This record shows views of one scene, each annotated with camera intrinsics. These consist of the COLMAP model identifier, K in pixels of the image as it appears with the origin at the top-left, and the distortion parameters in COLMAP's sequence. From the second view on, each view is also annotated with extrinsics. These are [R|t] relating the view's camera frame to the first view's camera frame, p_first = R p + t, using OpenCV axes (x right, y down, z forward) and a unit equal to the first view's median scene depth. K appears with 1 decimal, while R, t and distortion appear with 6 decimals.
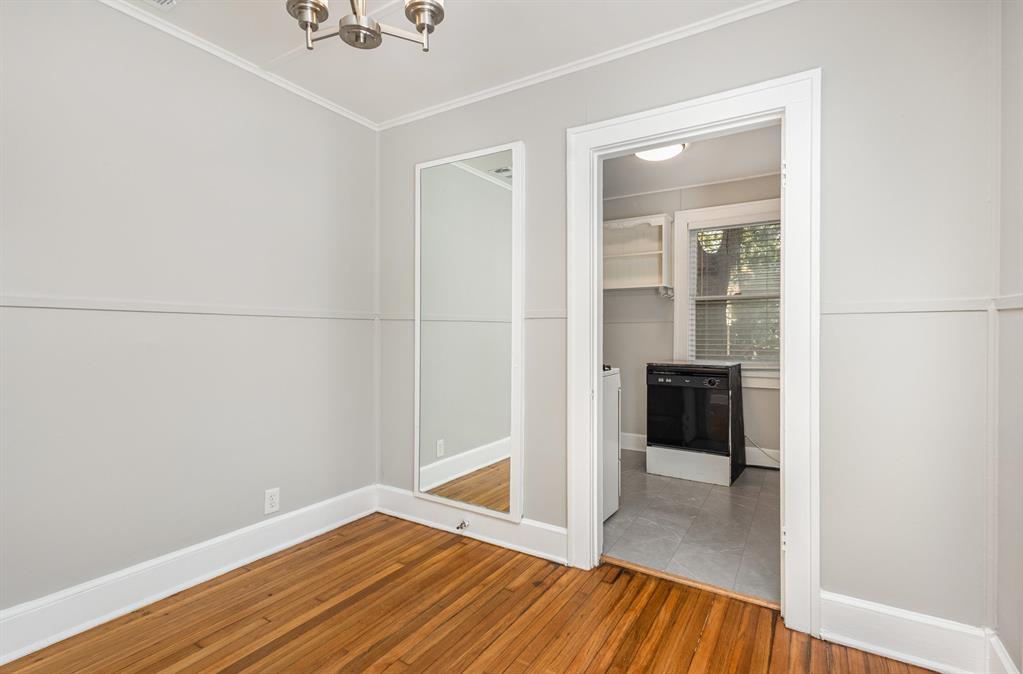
lens RADIAL K [[482.1, 0, 512.1], [0, 482.1, 334.4], [0, 0, 1]] dist [0.006229, 0.000125]
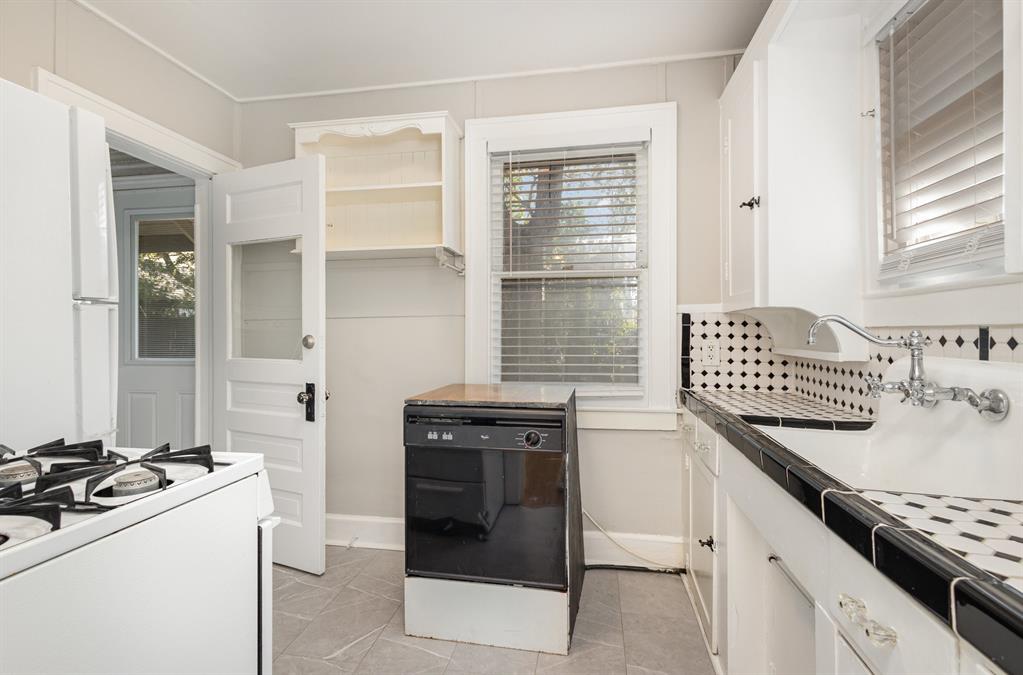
lens RADIAL K [[468.4, 0, 510.6], [0, 468.4, 333.7], [0, 0, 1]] dist [0.000283, -0.000015]
pose [[0.928916, -0.004169, 0.370266, 0.212395], [0.006159, 0.999972, -0.004191, -0.002840], [-0.370239, 0.006173, 0.928916, 0.551584]]
